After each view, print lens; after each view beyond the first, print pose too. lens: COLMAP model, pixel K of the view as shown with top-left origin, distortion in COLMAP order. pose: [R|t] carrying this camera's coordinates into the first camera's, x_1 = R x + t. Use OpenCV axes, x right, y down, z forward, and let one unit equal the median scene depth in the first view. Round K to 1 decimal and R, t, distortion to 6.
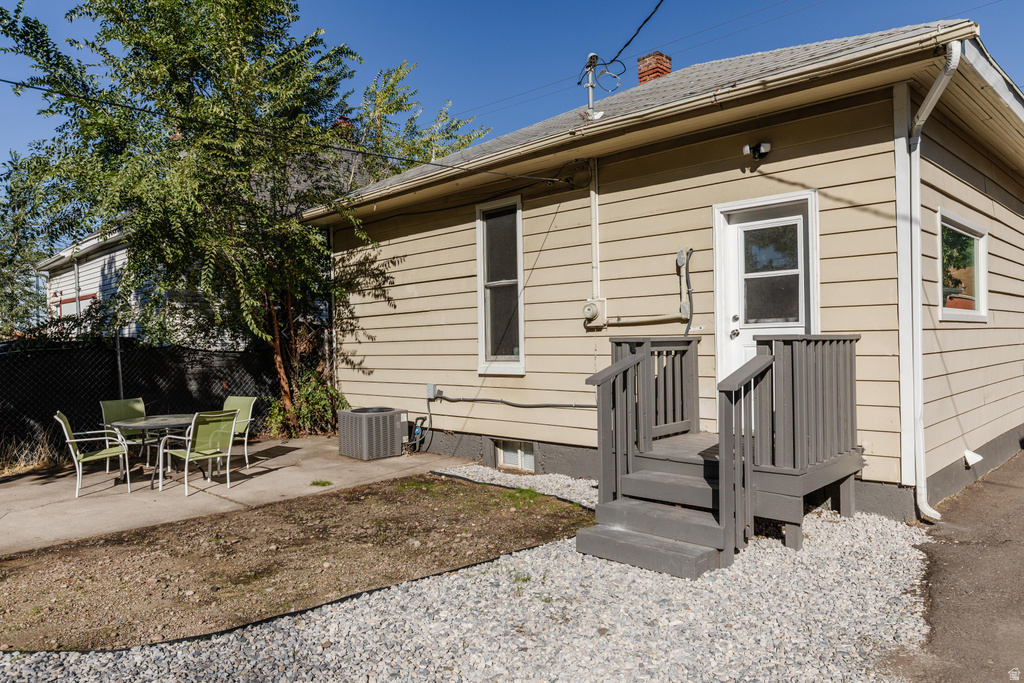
lens RADIAL K [[683.6, 0, 512.0], [0, 683.6, 341.5], [0, 0, 1]] dist [0.027822, -0.036775]
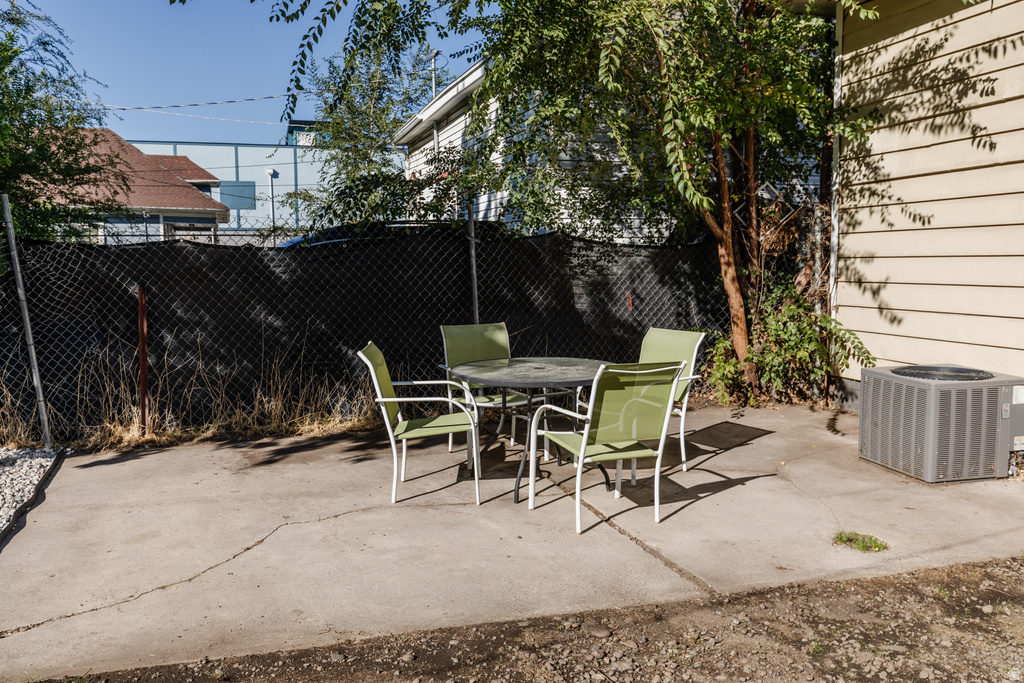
lens RADIAL K [[910.6, 0, 512.0], [0, 910.6, 341.5], [0, 0, 1]] dist [0.003142, -0.000956]
pose [[0.876724, 0.057694, -0.477522, -0.171848], [-0.009888, 0.994732, 0.102030, 0.020760], [0.480893, -0.084730, 0.872676, 0.341259]]
